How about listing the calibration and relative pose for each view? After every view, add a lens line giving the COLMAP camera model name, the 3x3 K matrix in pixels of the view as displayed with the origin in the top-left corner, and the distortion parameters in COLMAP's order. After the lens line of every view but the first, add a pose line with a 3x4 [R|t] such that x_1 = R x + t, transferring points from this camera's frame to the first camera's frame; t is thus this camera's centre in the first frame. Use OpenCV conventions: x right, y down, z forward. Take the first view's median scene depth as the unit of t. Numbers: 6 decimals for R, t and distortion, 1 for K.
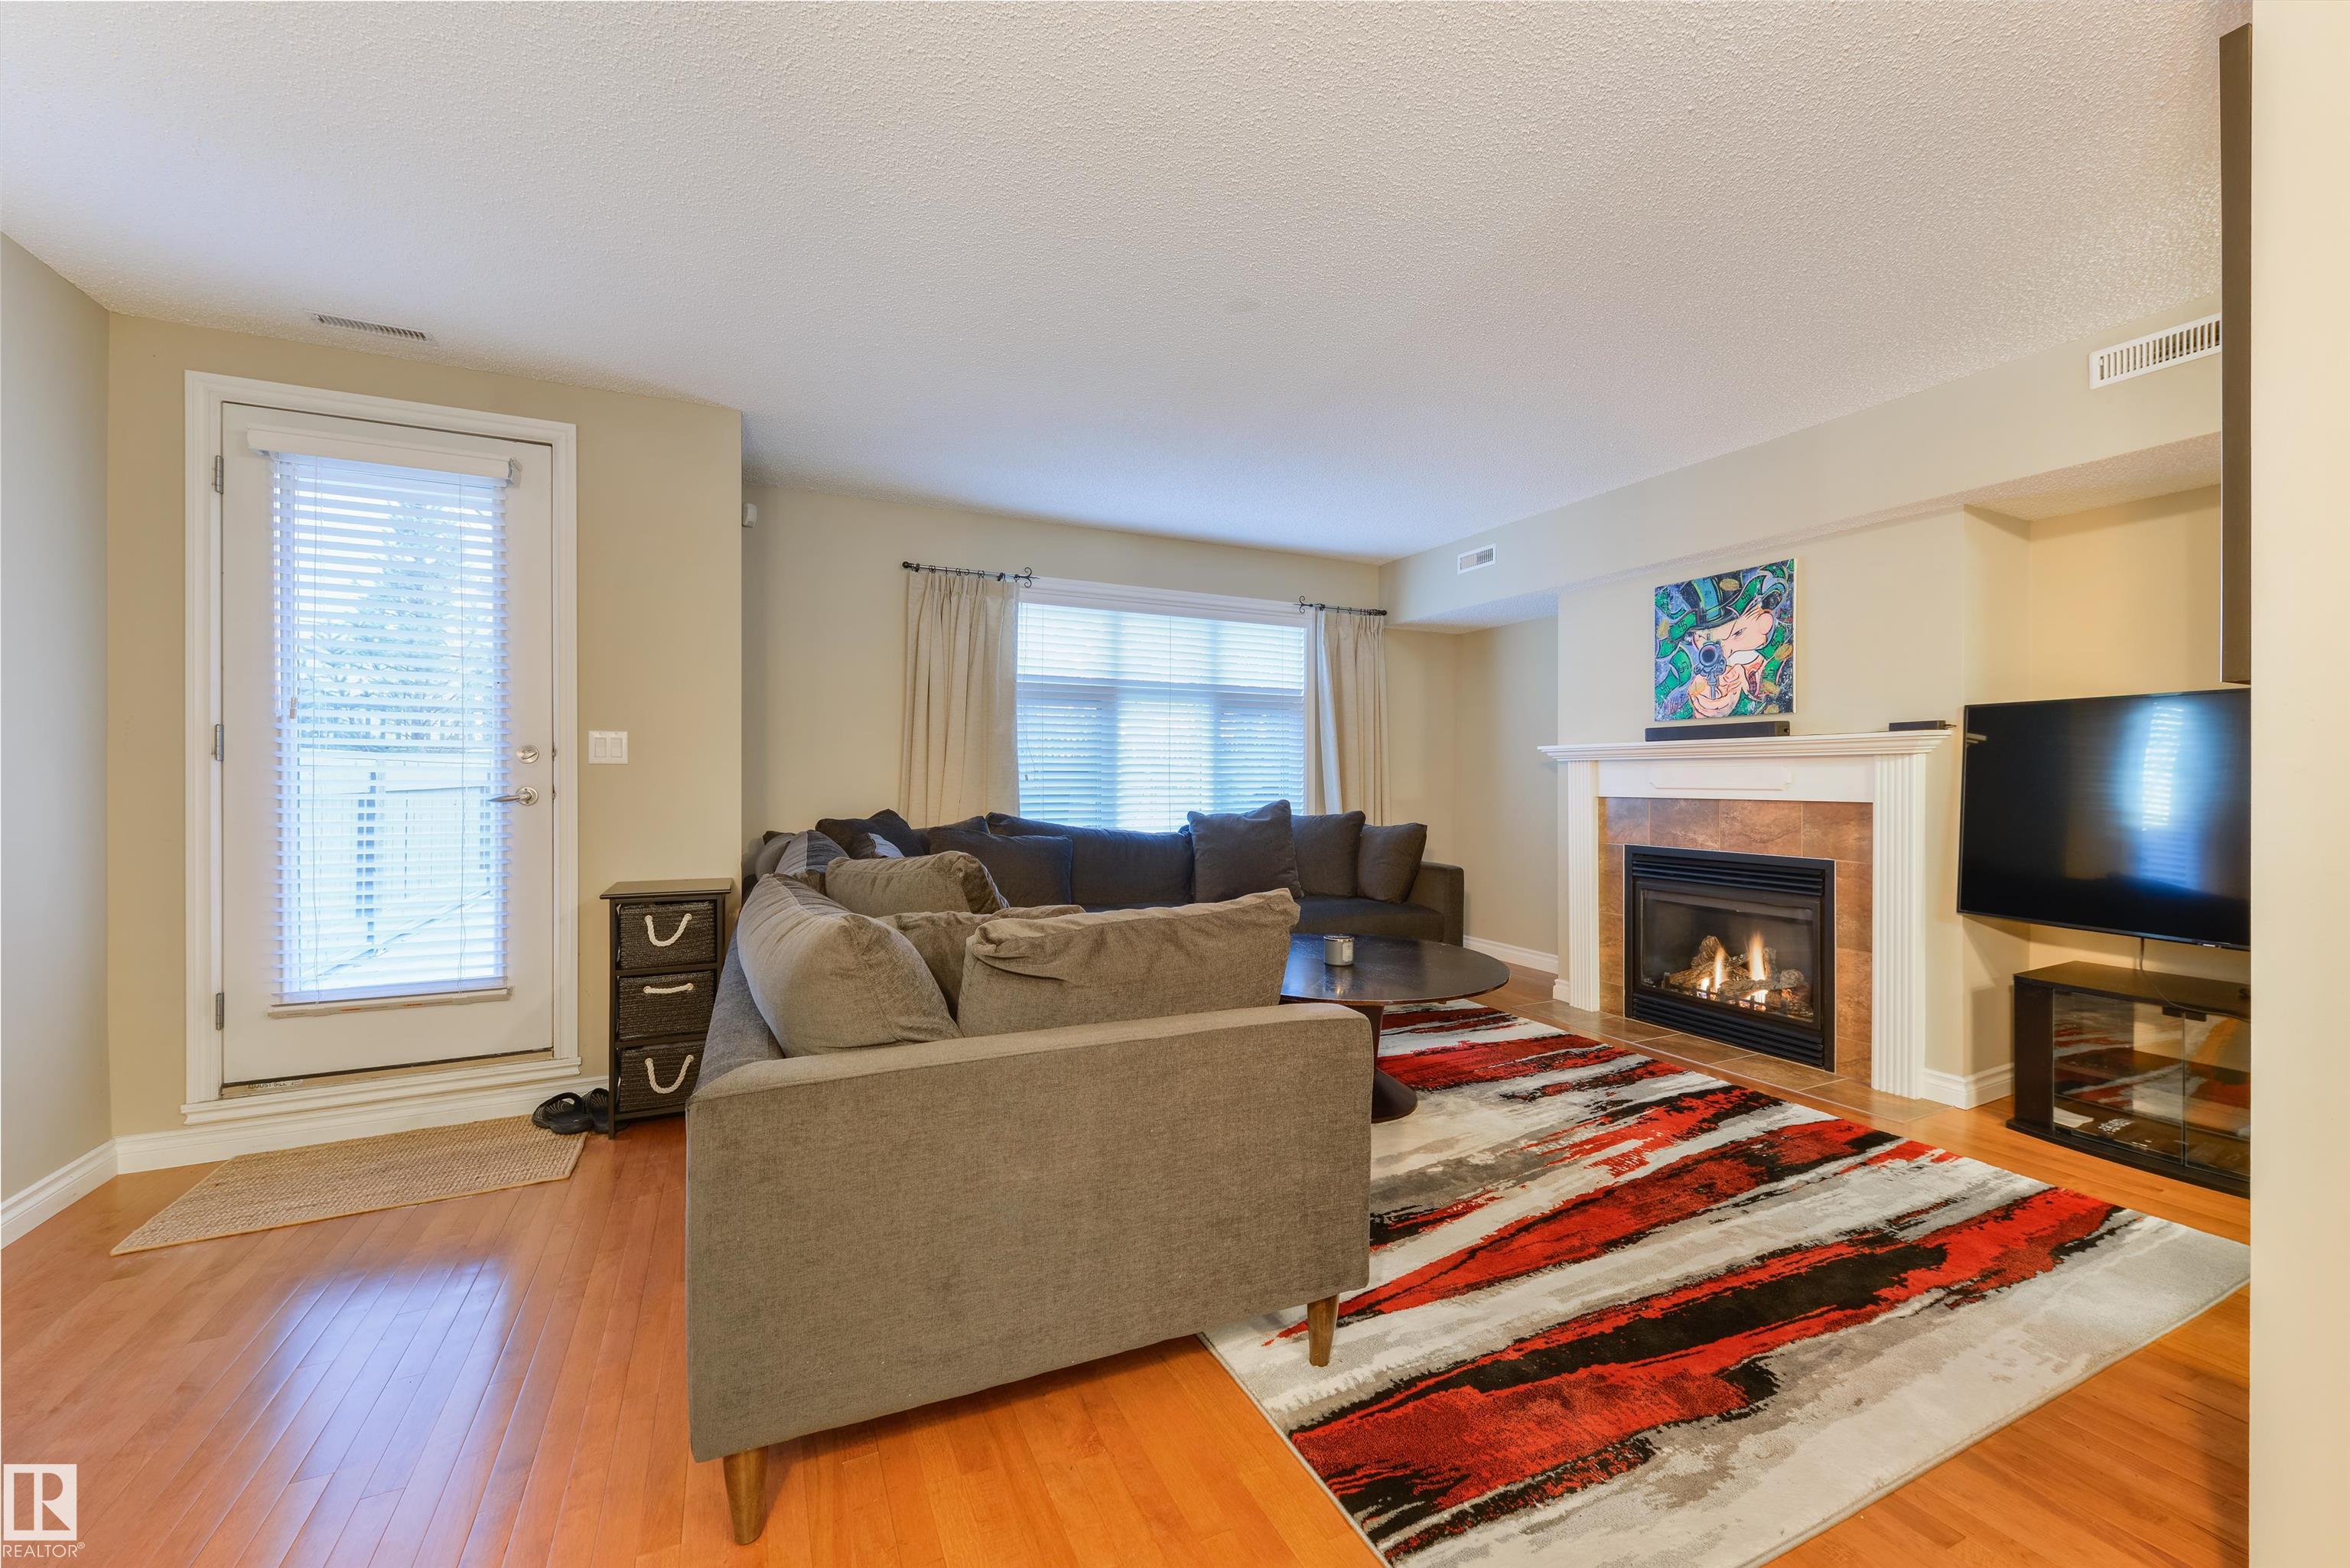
lens RADIAL K [[914.2, 0, 1190.7], [0, 914.2, 780.5], [0, 0, 1]] dist [0.001235, -0.000747]
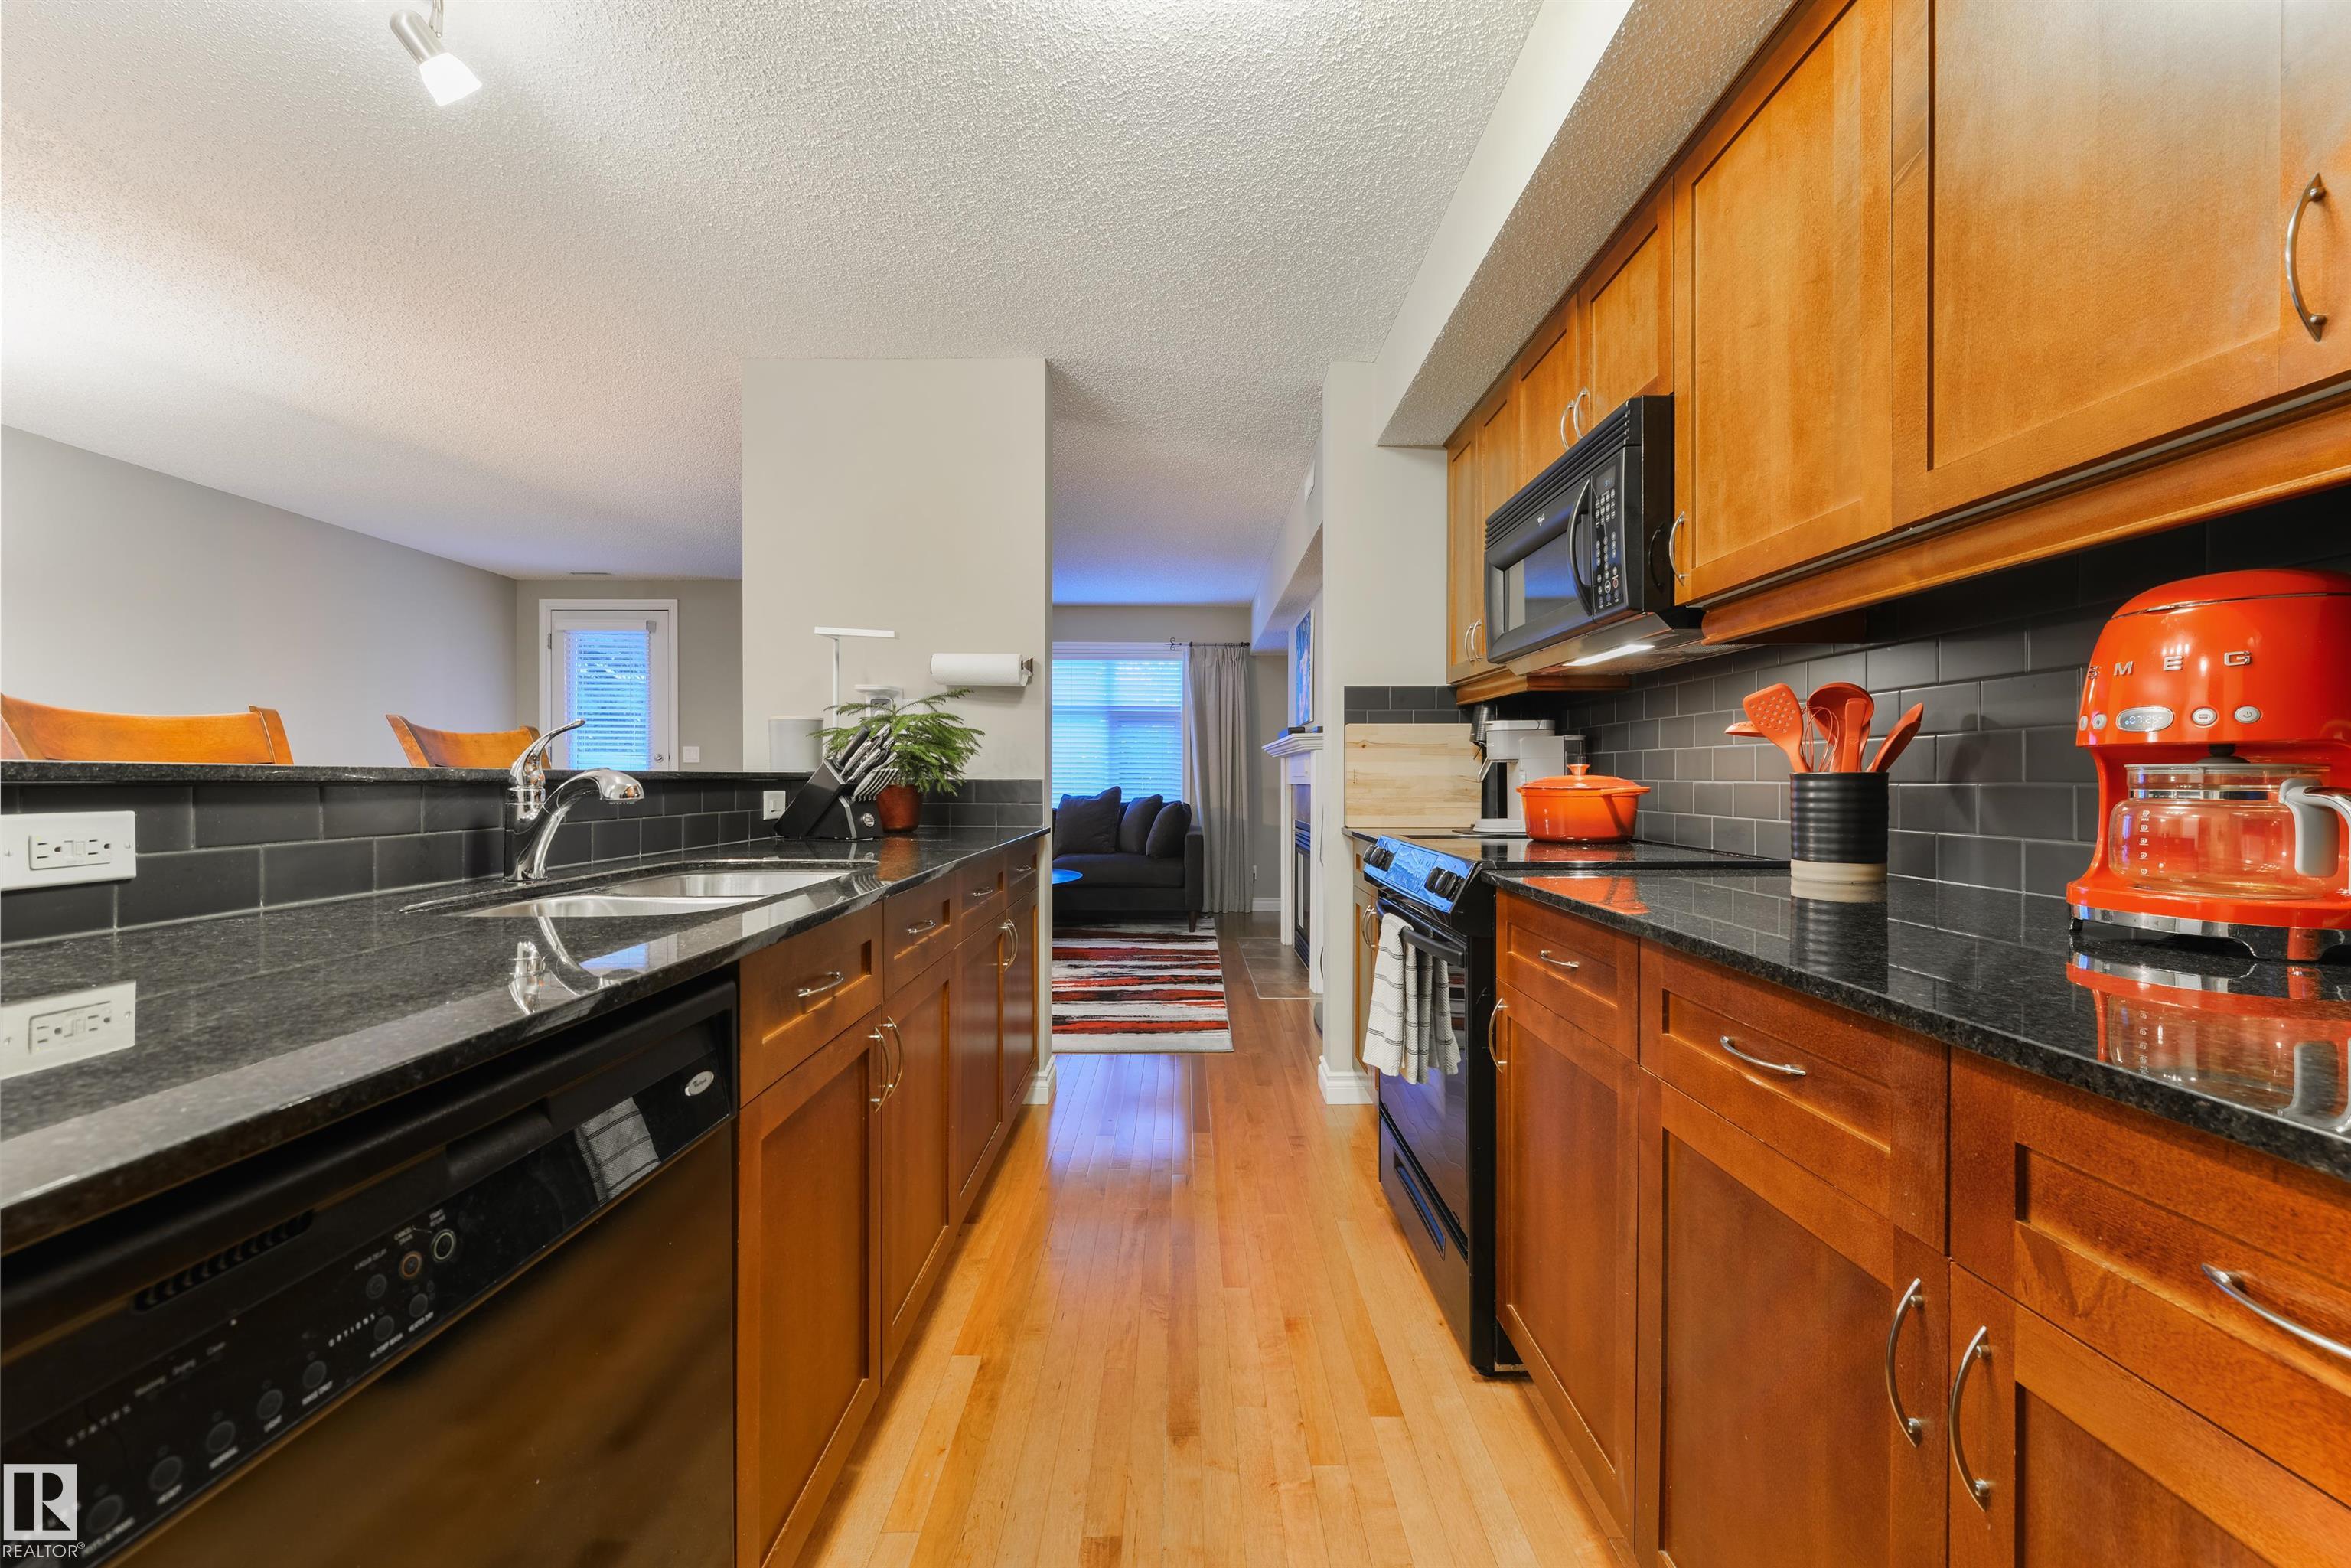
lens RADIAL K [[914.6, 0, 1184.2], [0, 914.6, 779.3], [0, 0, 1]] dist [0.001235, -0.000747]
pose [[0.904511, 0.002744, -0.426442, 1.213096], [-0.003919, 0.999991, -0.001877, 0.017648], [0.426433, 0.003369, 0.904513, -0.372865]]
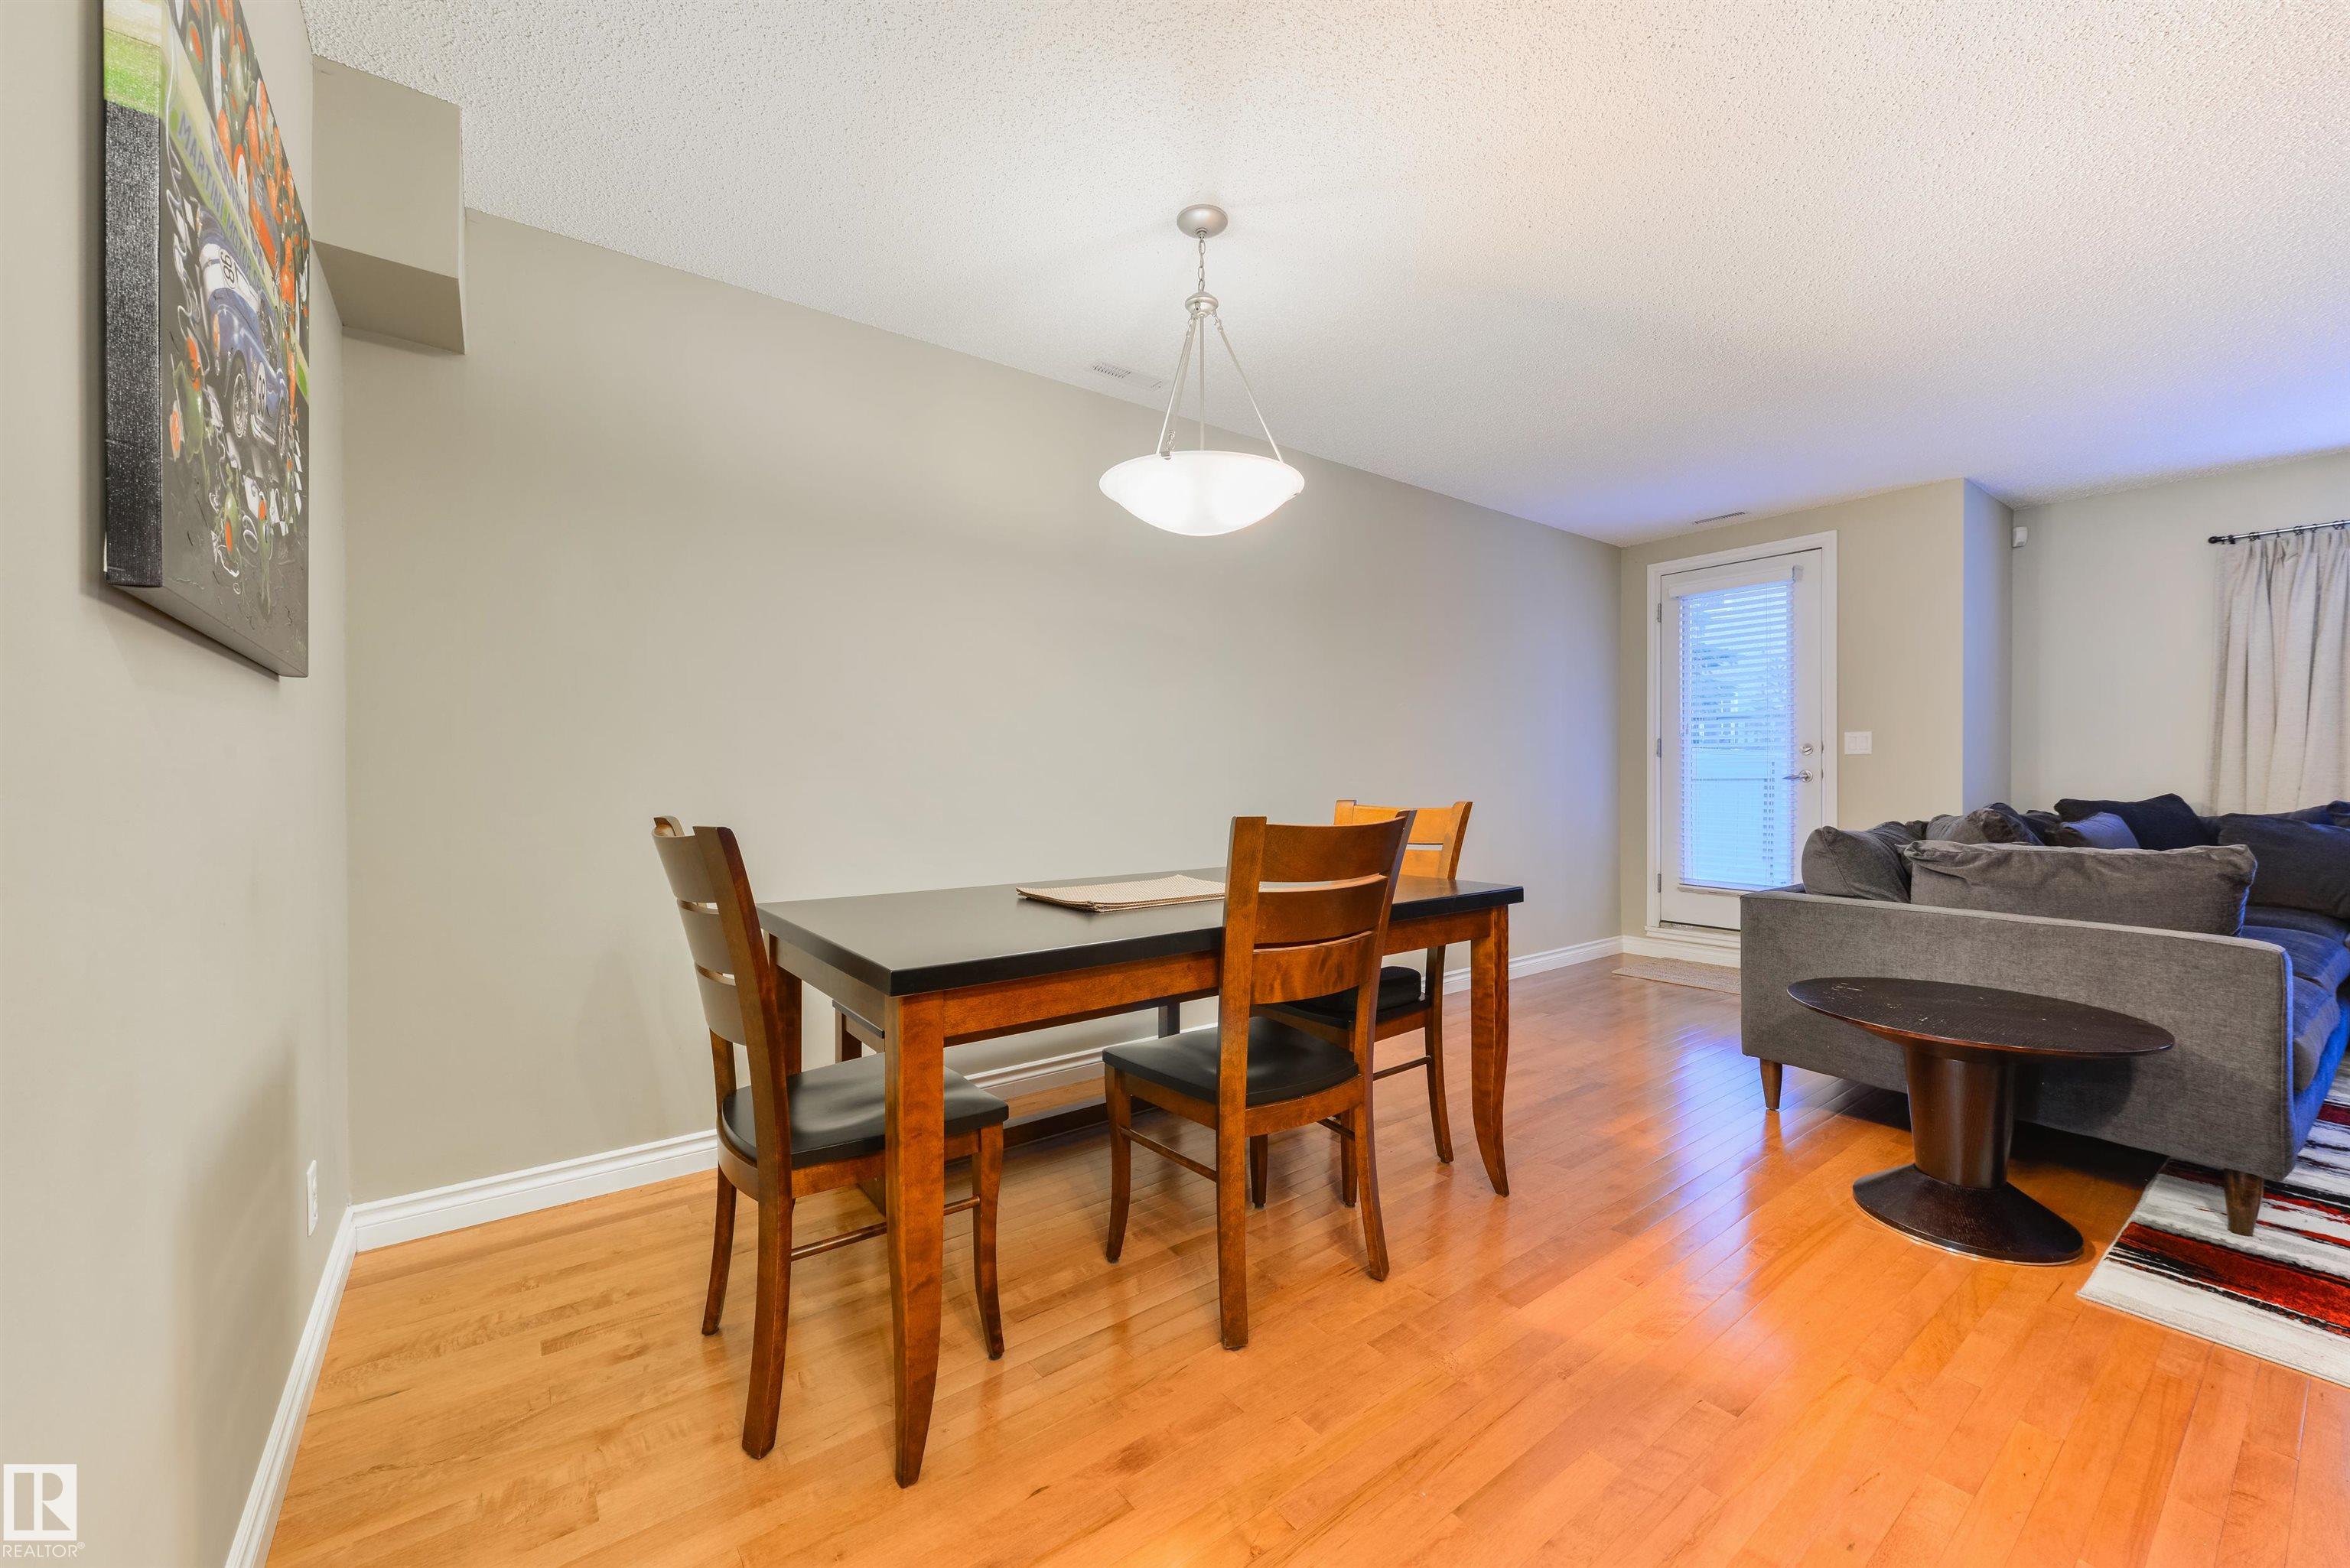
lens RADIAL K [[914.2, 0, 1182.8], [0, 914.2, 778.6], [0, 0, 1]] dist [0.001235, -0.000747]
pose [[0.189696, 0.003185, -0.981838, 0.588010], [-0.001819, 0.999994, 0.002892, 0.018321], [0.981841, 0.001238, 0.189701, -0.334403]]
